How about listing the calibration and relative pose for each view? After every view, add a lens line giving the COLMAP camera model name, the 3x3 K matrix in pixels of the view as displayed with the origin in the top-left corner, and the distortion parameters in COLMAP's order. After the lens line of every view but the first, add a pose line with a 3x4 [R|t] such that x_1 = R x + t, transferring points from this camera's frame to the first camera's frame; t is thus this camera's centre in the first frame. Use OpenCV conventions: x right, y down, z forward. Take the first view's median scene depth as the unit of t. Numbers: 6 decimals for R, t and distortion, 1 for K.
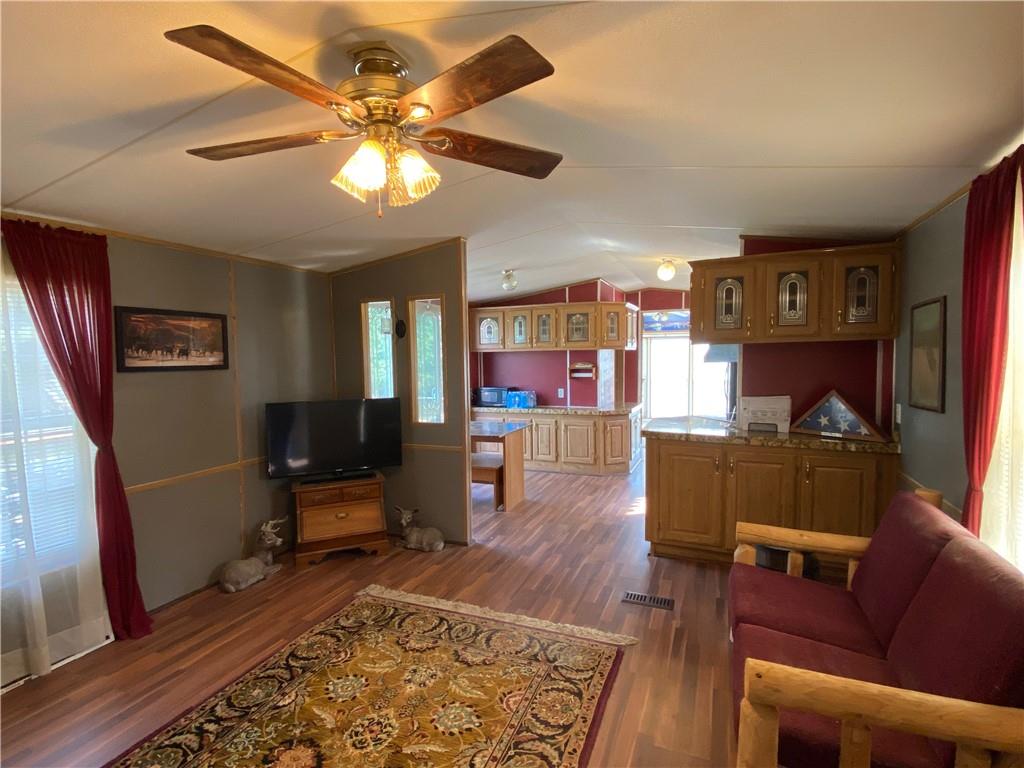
lens RADIAL K [[512.2, 0, 517.7], [0, 512.2, 384.8], [0, 0, 1]] dist [0.070149, -0.068027]
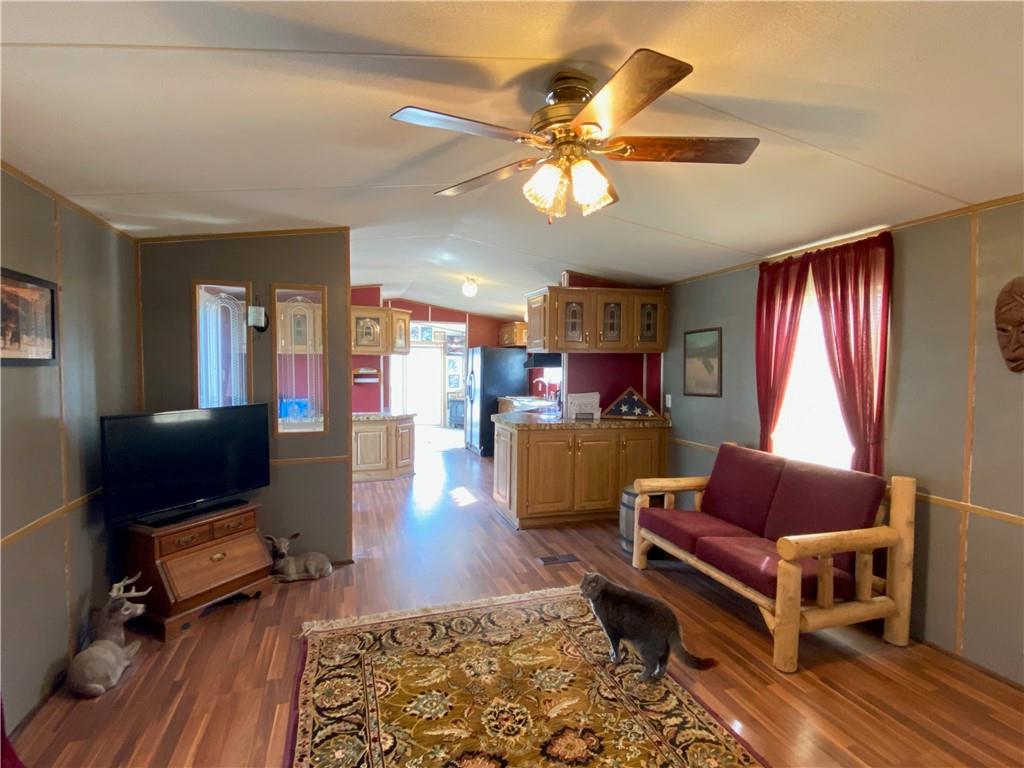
lens RADIAL K [[511.5, 0, 514.4], [0, 511.5, 383.6], [0, 0, 1]] dist [0.020208, -0.020587]
pose [[0.757769, -0.006845, 0.652487, -0.564019], [0.022817, 0.999611, -0.016012, 0.017024], [-0.652124, 0.027021, 0.757631, 0.131537]]
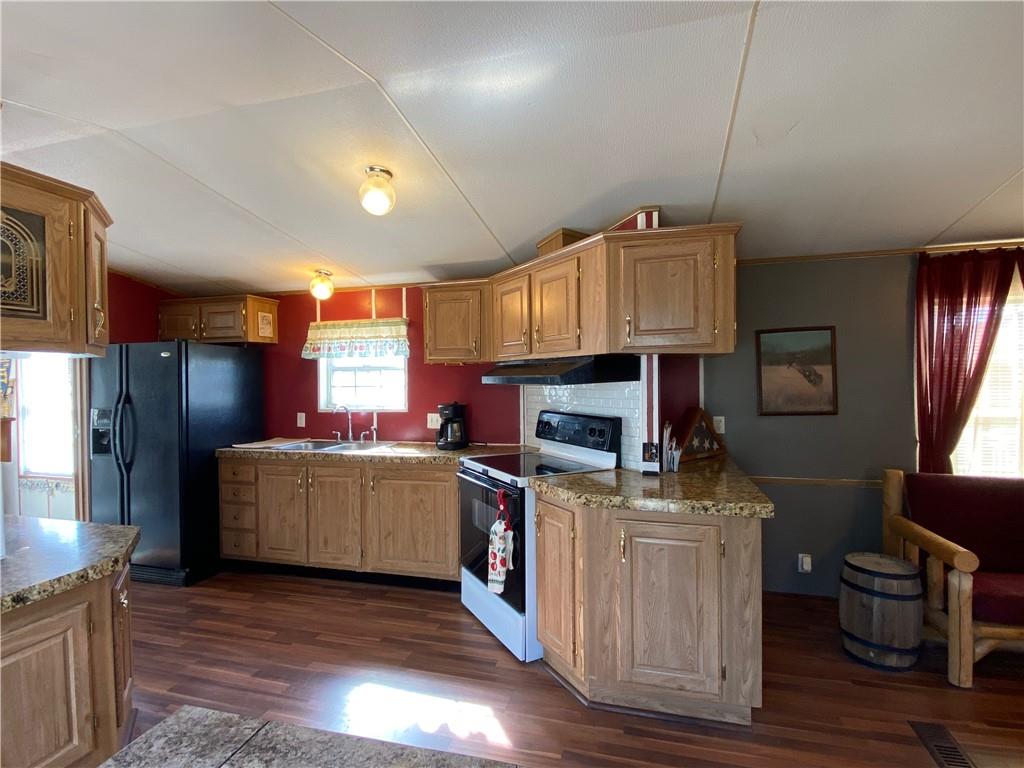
lens RADIAL K [[511.2, 0, 511.0], [0, 511.2, 378.4], [0, 0, 1]] dist [0.019094, -0.020019]
pose [[-0.106442, 0.002646, 0.994315, -0.292736], [0.071825, 0.997405, 0.005035, -0.074972], [-0.991721, 0.071953, -0.106356, 1.435232]]
